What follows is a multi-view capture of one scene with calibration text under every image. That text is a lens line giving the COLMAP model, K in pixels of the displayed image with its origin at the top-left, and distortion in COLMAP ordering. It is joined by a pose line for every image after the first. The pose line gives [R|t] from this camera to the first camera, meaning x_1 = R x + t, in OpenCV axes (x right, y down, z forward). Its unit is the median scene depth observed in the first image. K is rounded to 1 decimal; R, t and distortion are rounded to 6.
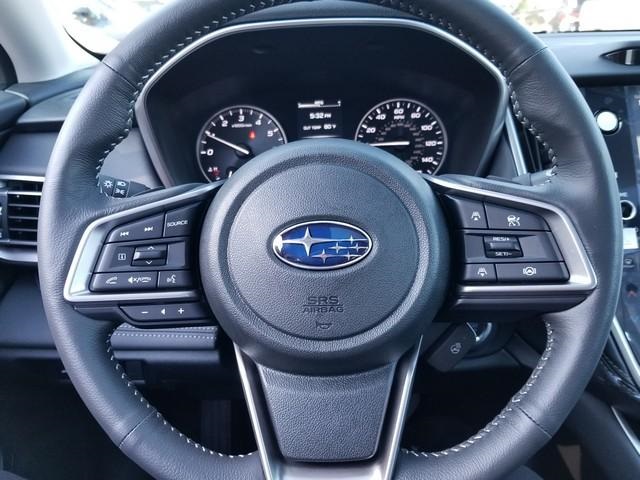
lens RADIAL K [[540.8, 0, 315.4], [0, 540.8, 242.1], [0, 0, 1]] dist [-0.001004, -0.005271]
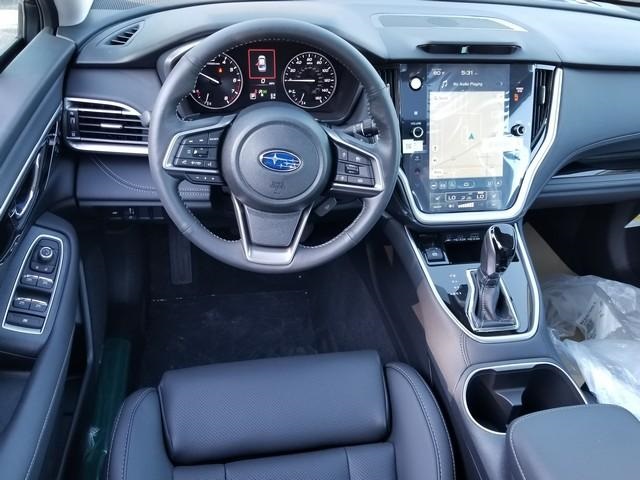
lens RADIAL K [[540.8, 0, 315.4], [0, 540.8, 242.1], [0, 0, 1]] dist [-0.001004, -0.005271]
pose [[0.980404, -0.026937, 0.195148, -0.172086], [-0.031371, 0.956618, 0.289650, -0.188083], [-0.194484, -0.290096, 0.937027, -0.747850]]
